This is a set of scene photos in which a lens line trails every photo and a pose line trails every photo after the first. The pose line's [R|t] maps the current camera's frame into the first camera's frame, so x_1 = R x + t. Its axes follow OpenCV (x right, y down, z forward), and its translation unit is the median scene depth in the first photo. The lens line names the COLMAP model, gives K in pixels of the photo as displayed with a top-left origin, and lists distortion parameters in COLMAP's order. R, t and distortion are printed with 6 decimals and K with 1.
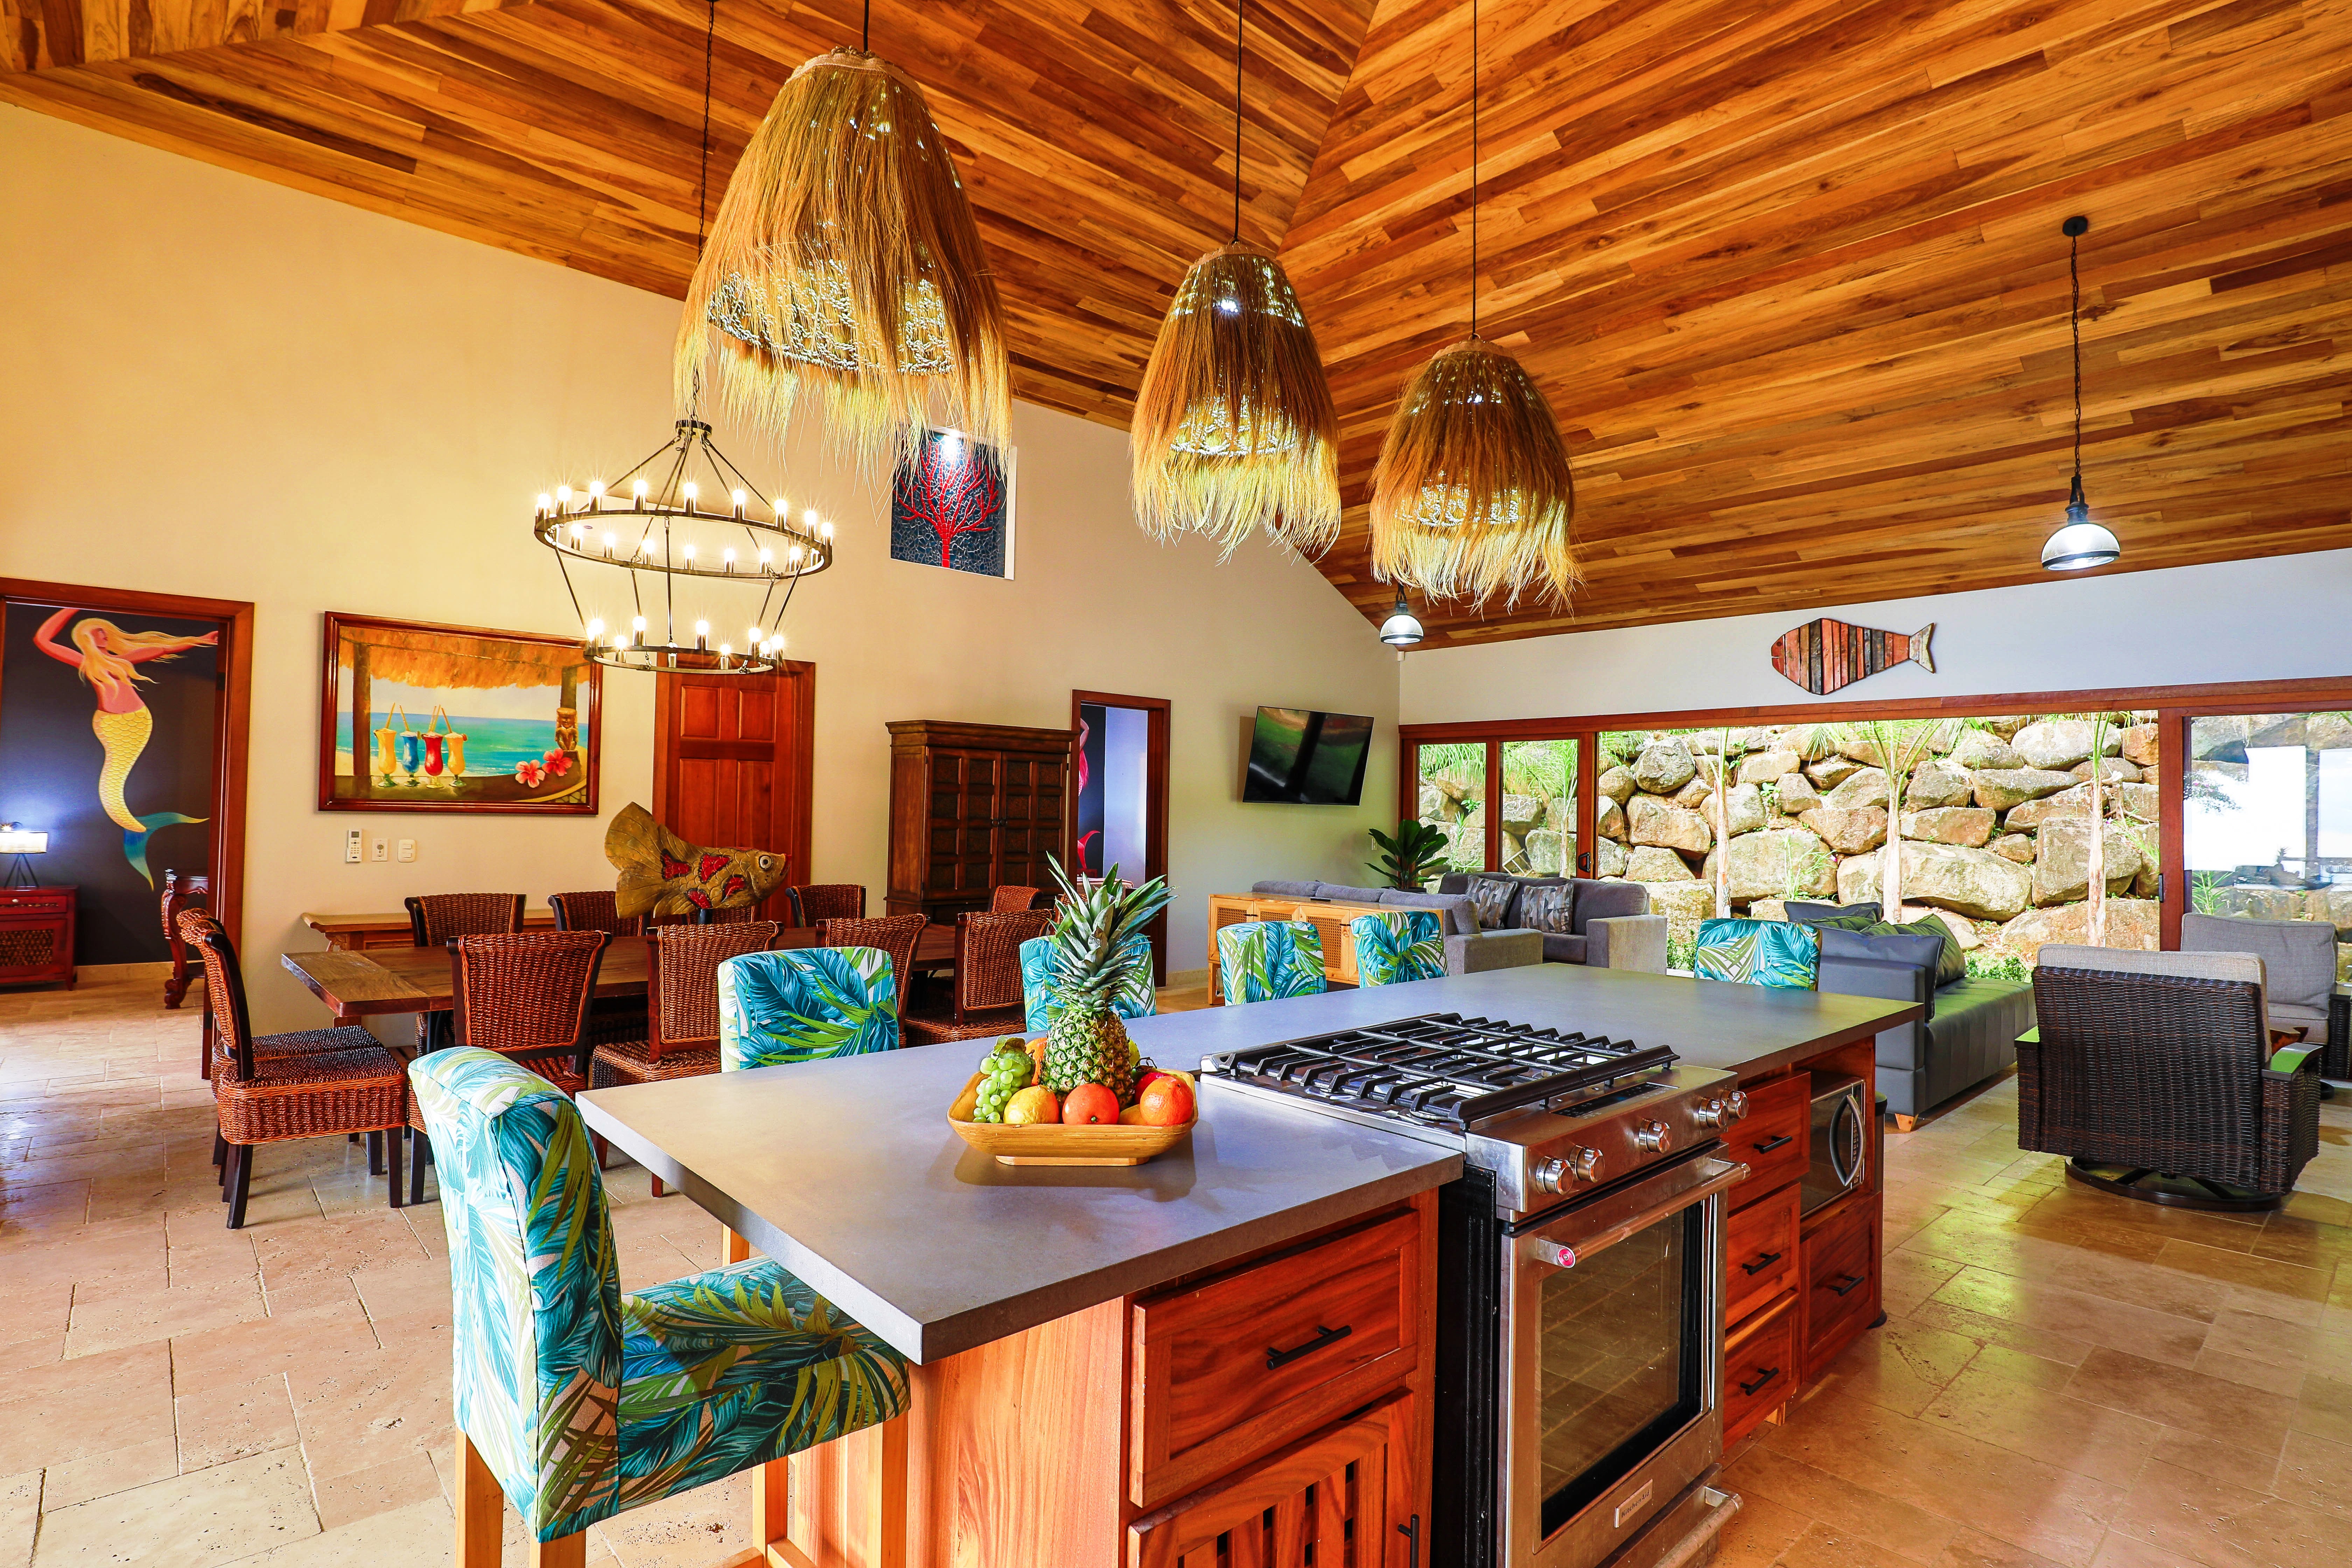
lens RADIAL K [[1138.8, 0, 1176.0], [0, 1138.8, 784.0], [0, 0, 1]] dist [-0.024925, 0.000064]
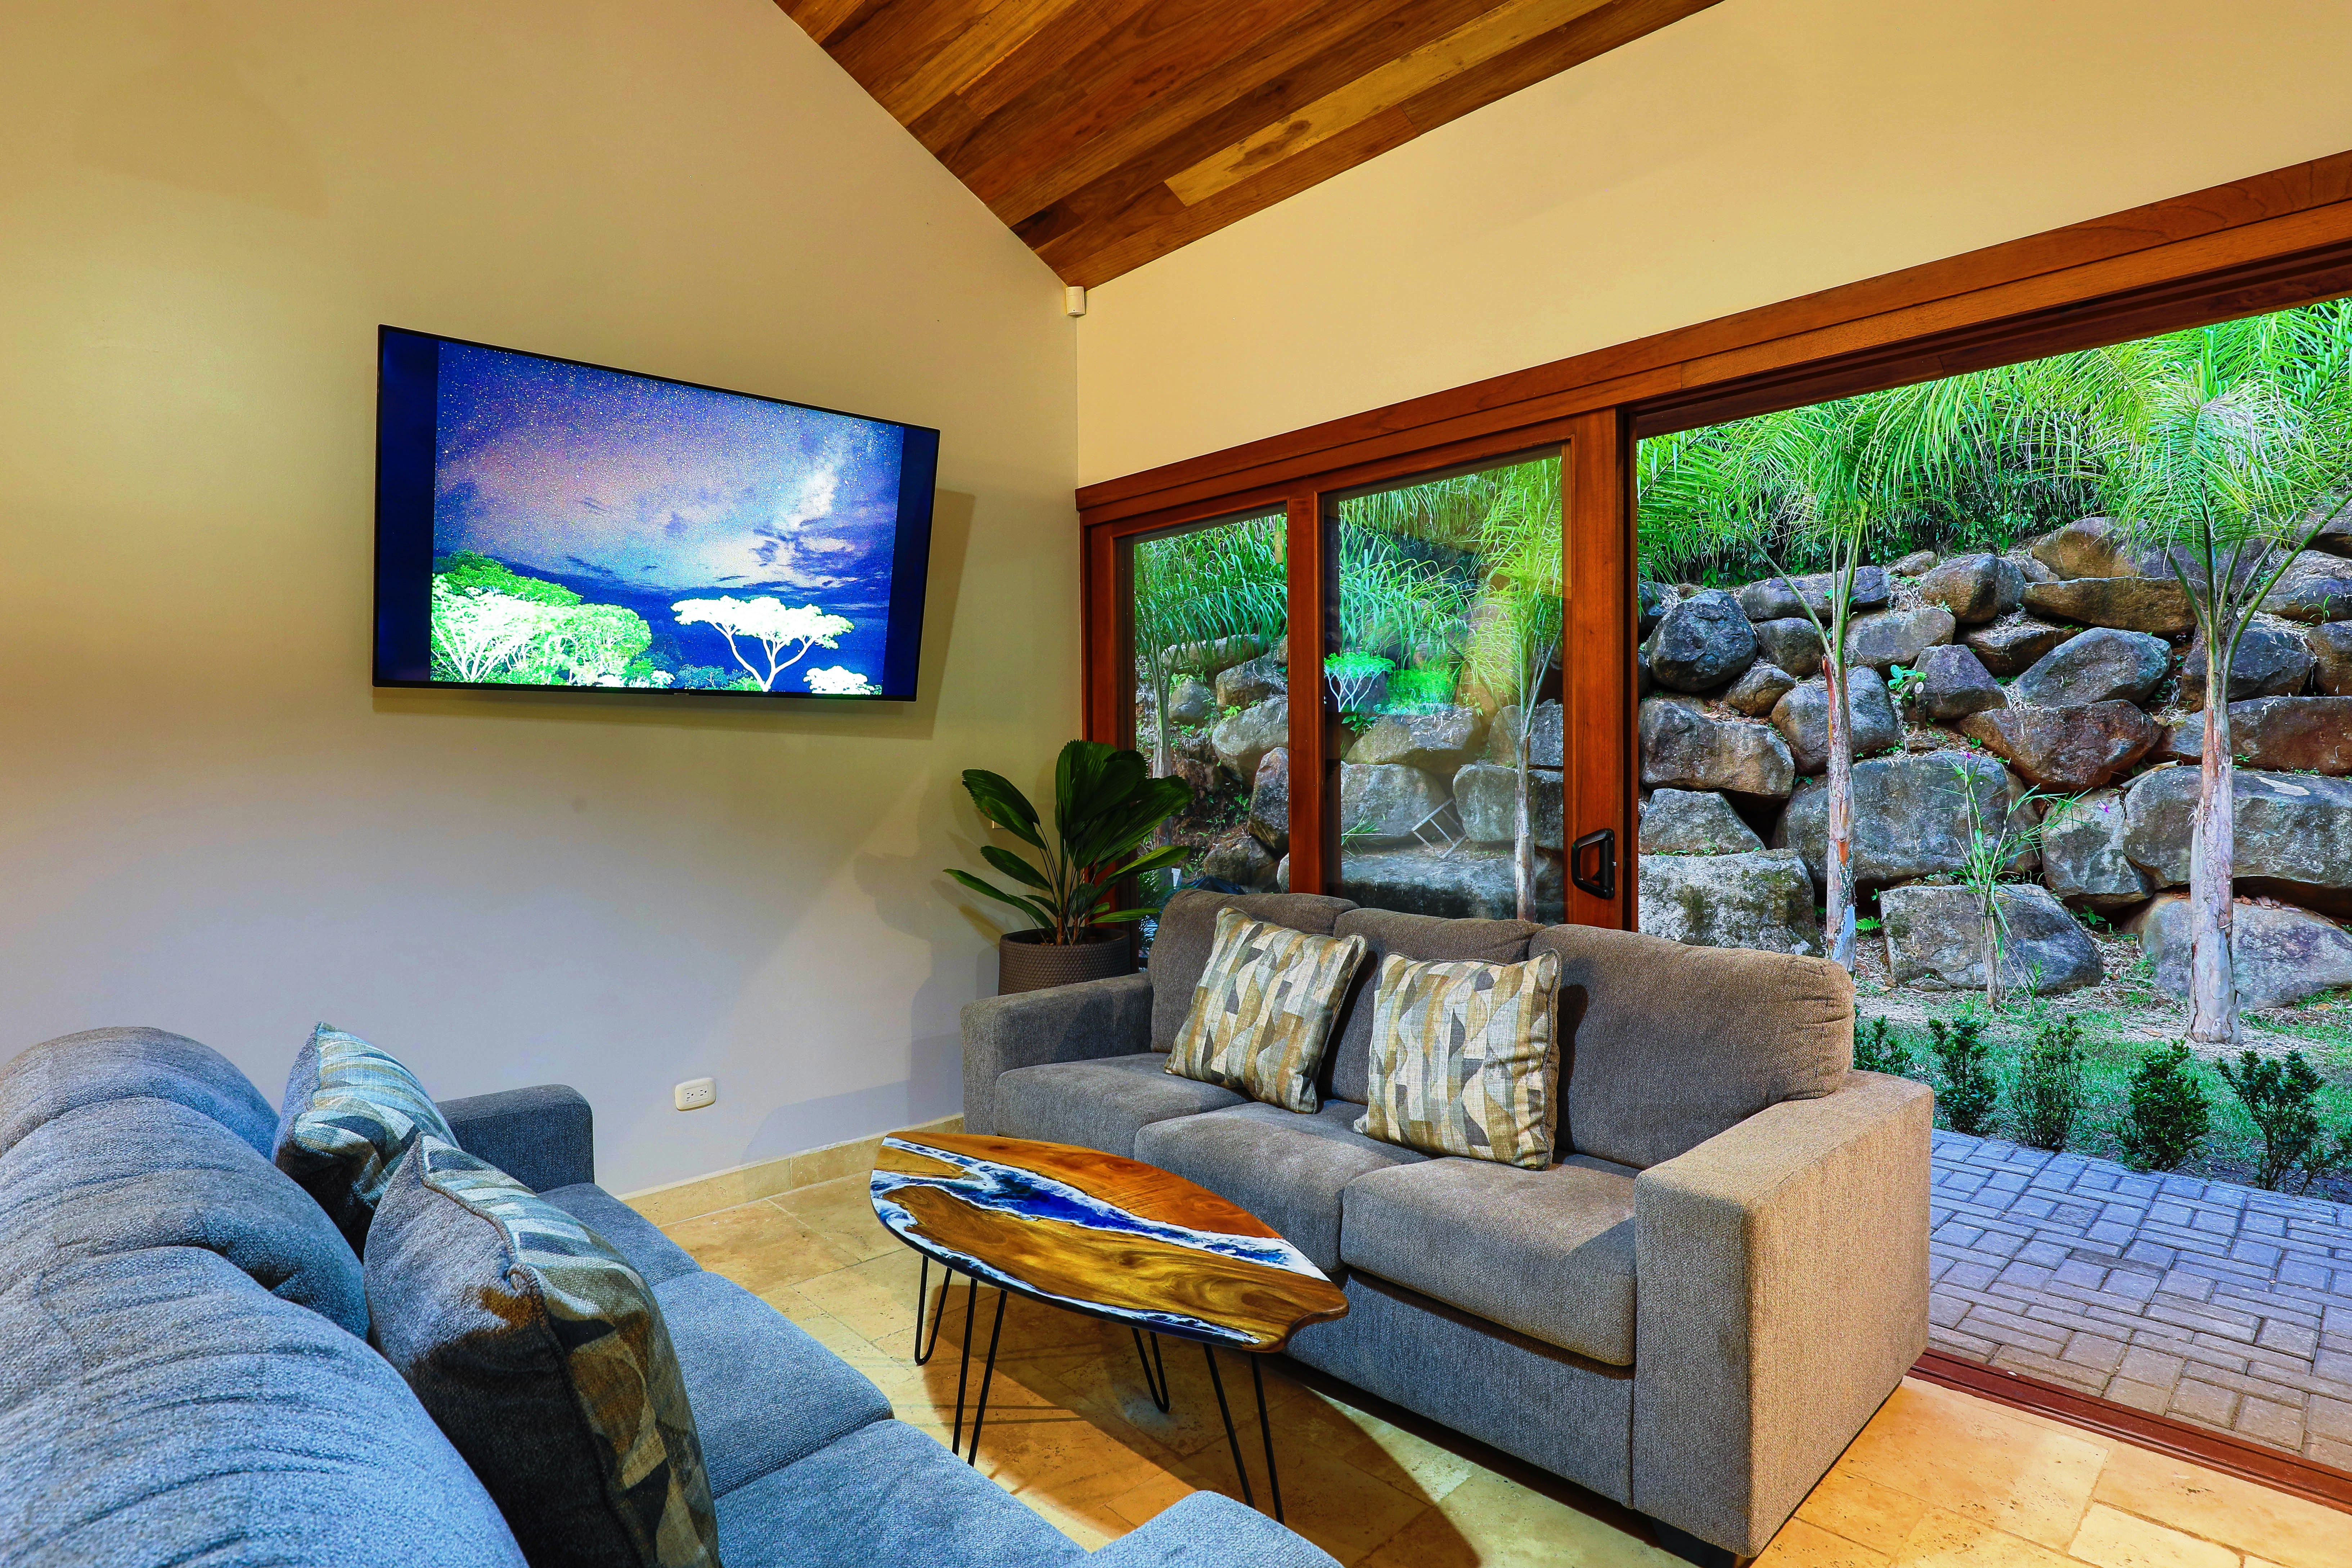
lens RADIAL K [[1186.3, 0, 1175.5], [0, 1186.3, 767.8], [0, 0, 1]] dist [-0.002820, -0.000275]
pose [[0.998576, -0.027364, 0.045792, 0.171729], [0.025891, 0.999138, 0.032460, 0.023112], [-0.046641, -0.031228, 0.998423, 0.503299]]
